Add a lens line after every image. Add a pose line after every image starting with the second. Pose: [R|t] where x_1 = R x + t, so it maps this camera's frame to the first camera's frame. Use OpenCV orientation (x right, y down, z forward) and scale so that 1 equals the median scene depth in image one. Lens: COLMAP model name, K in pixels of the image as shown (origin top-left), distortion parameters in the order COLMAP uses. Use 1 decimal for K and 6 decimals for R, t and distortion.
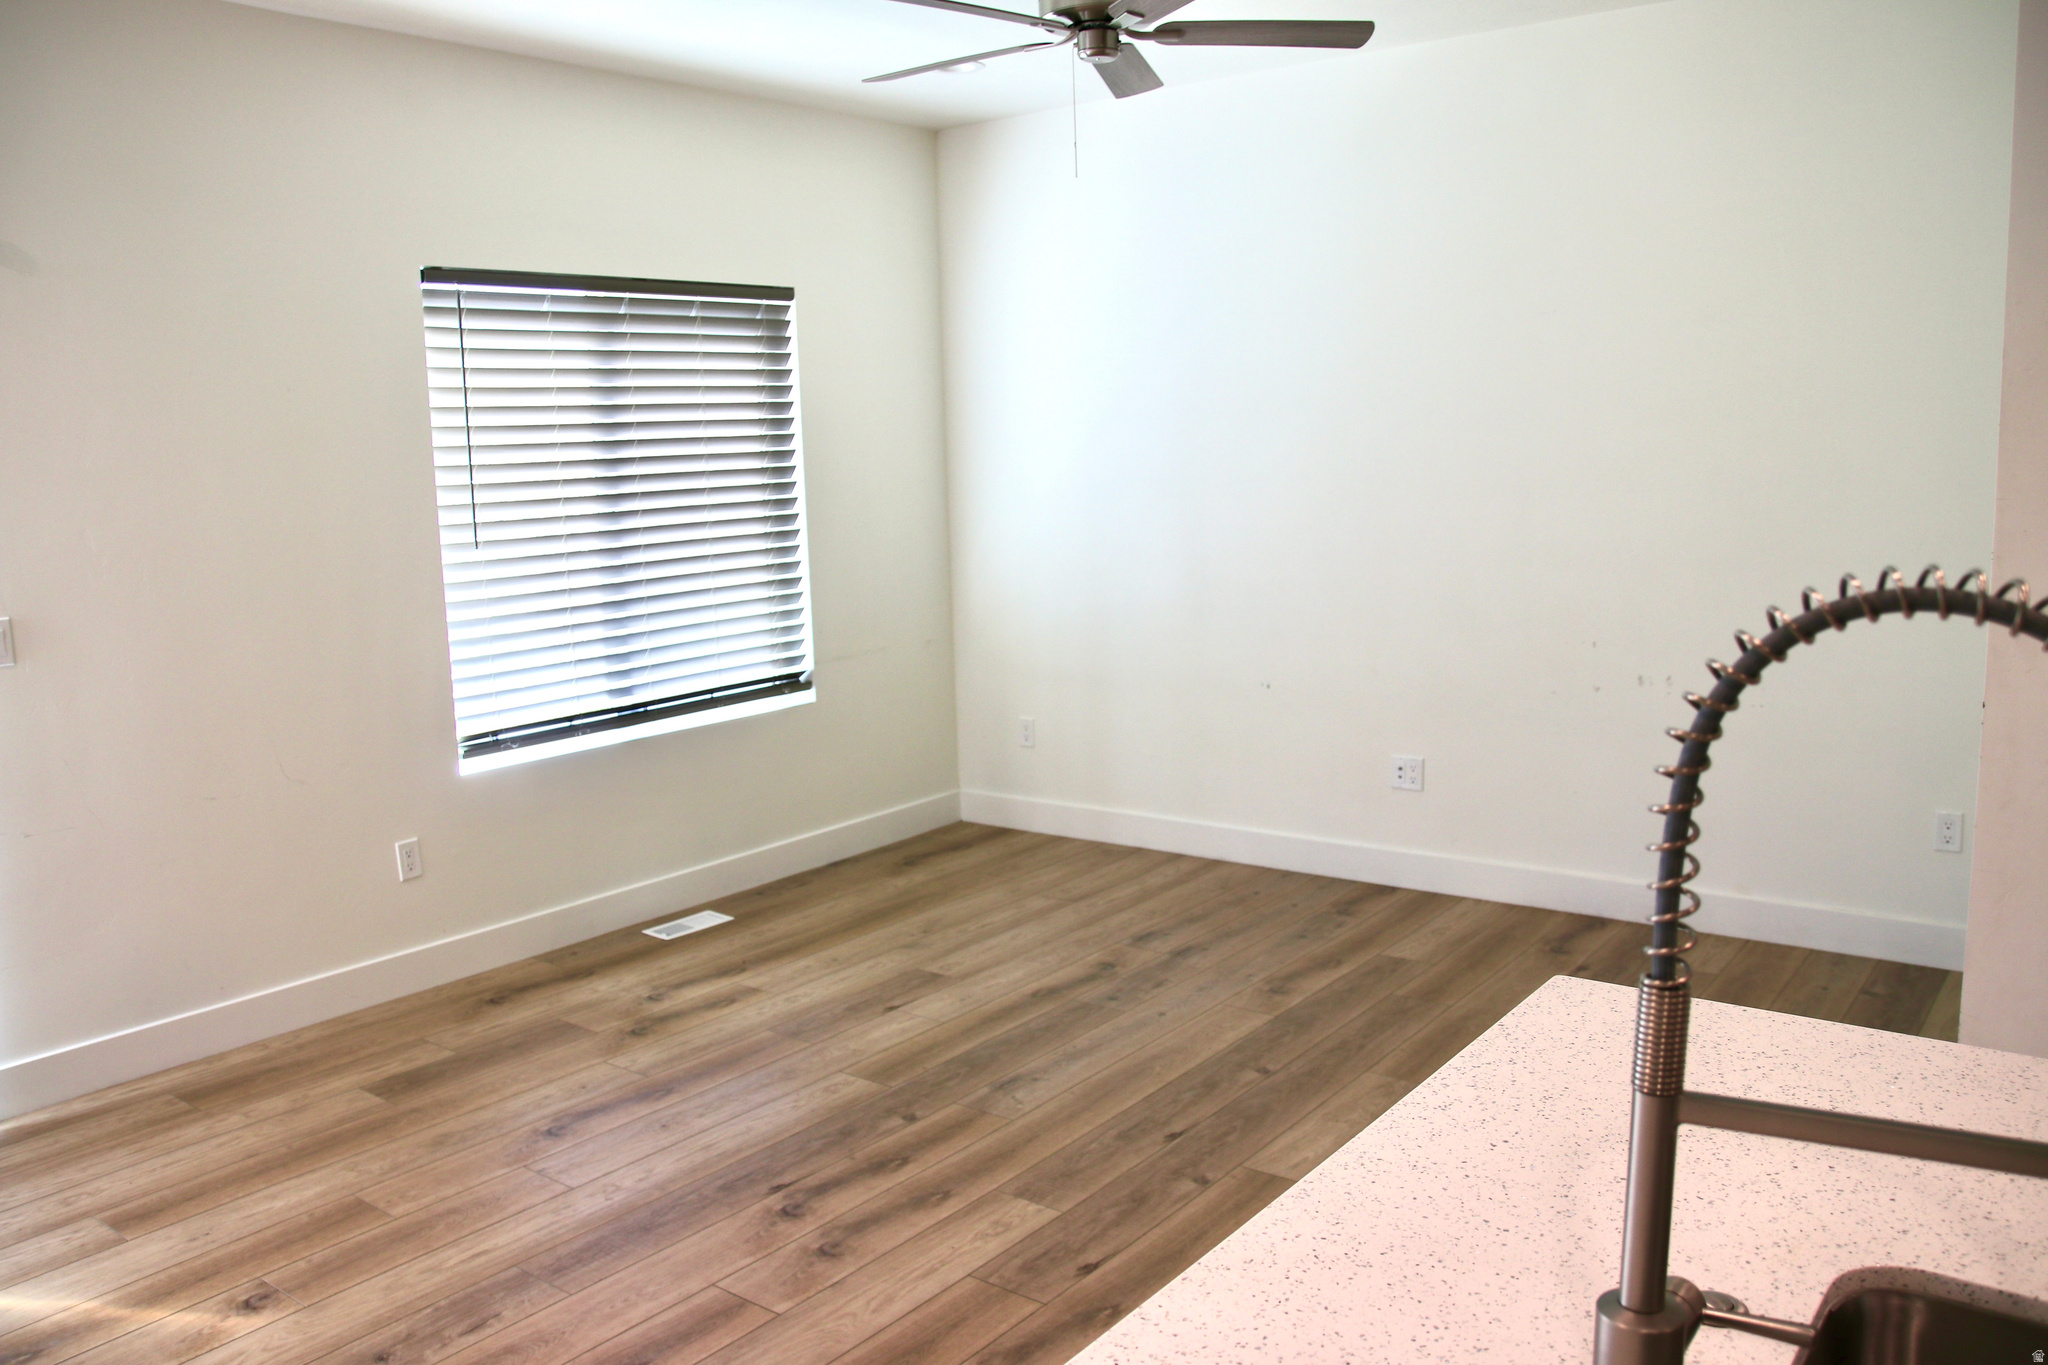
lens RADIAL K [[1642.8, 0, 1018.3], [0, 1642.8, 679.4], [0, 0, 1]] dist [-0.097951, 0.070001]
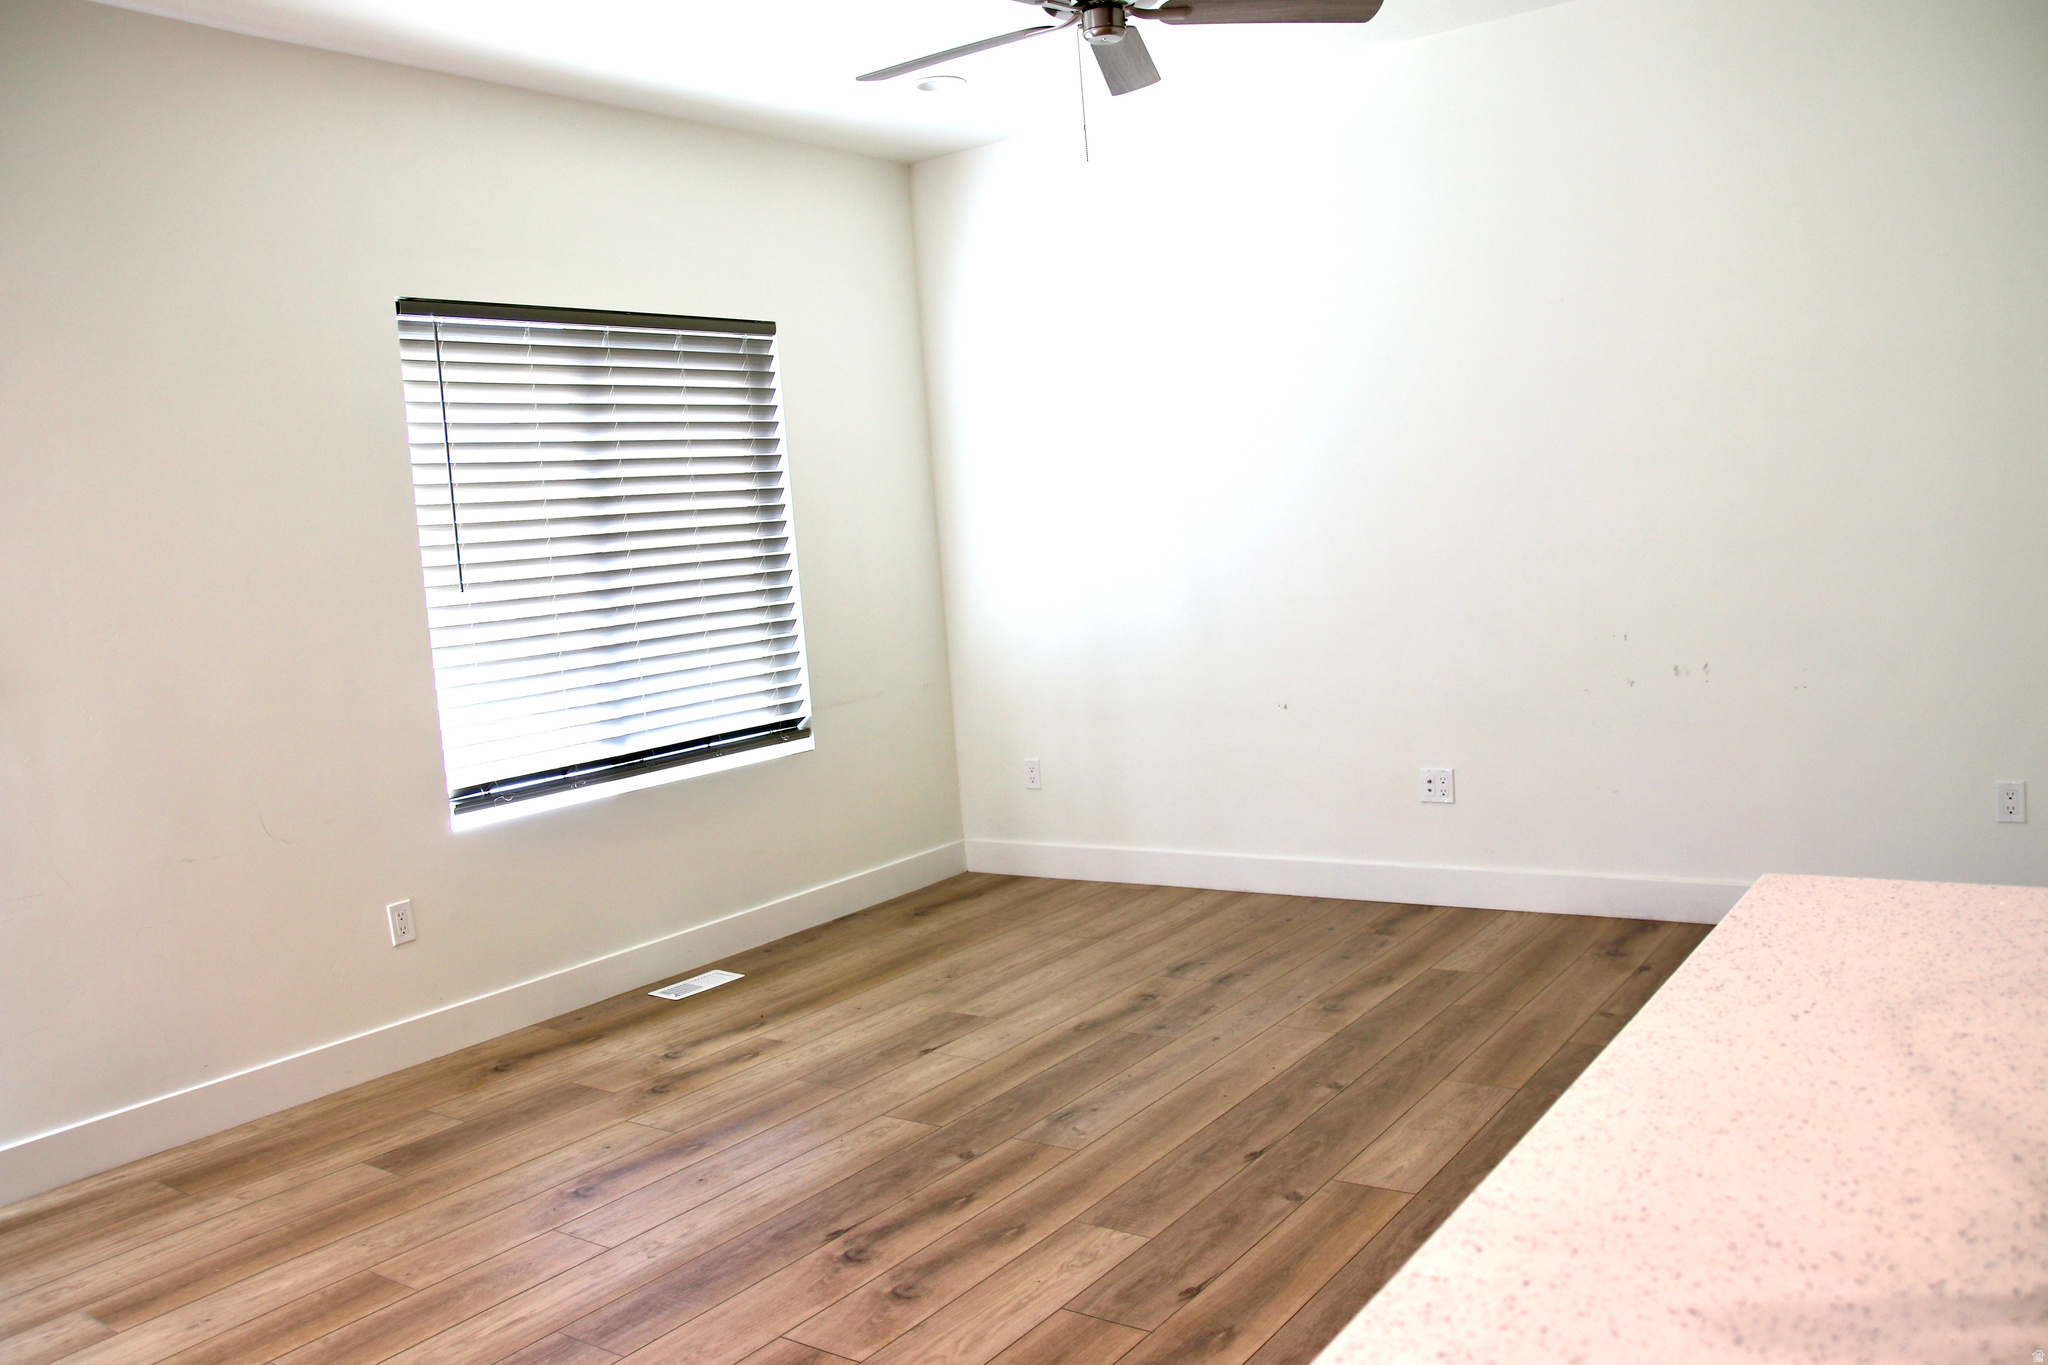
lens RADIAL K [[1642.8, 0, 1019.4], [0, 1642.8, 678.8], [0, 0, 1]] dist [-0.097951, 0.070001]
pose [[0.998182, -0.049944, 0.033724, -0.047099], [0.051838, 0.996980, -0.057830, 0.046492], [-0.030734, 0.059473, 0.997757, 0.050451]]
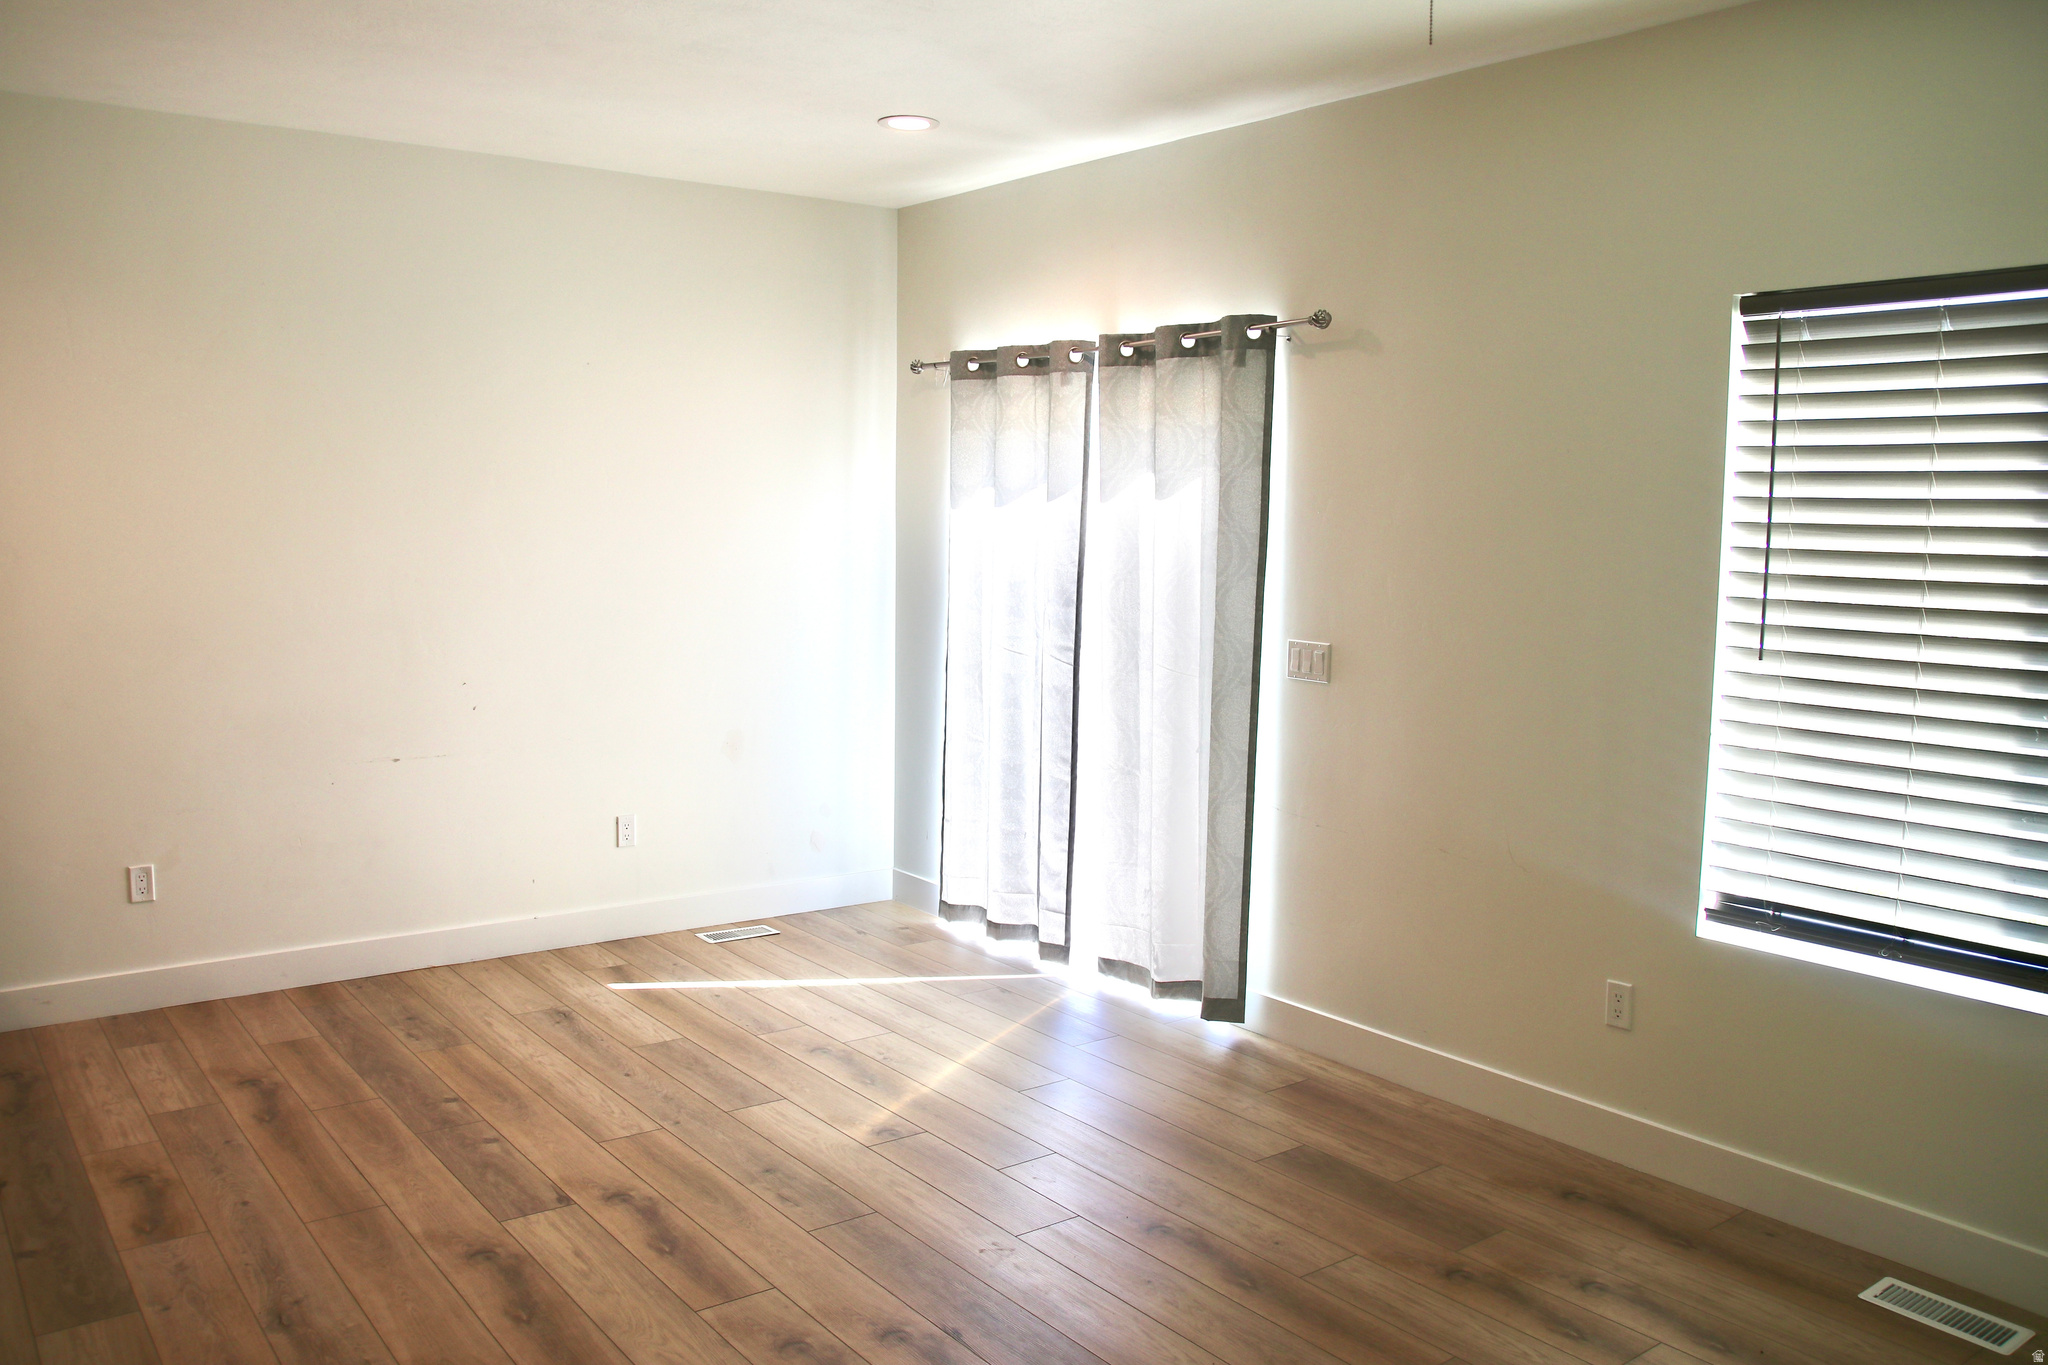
lens RADIAL K [[1642.8, 0, 1013.3], [0, 1642.8, 672.0], [0, 0, 1]] dist [-0.097951, 0.070001]
pose [[-0.265508, 0.124988, -0.955973, 0.527657], [-0.144850, 0.975135, 0.167723, -0.164548], [0.953165, 0.183004, -0.240802, 0.931060]]
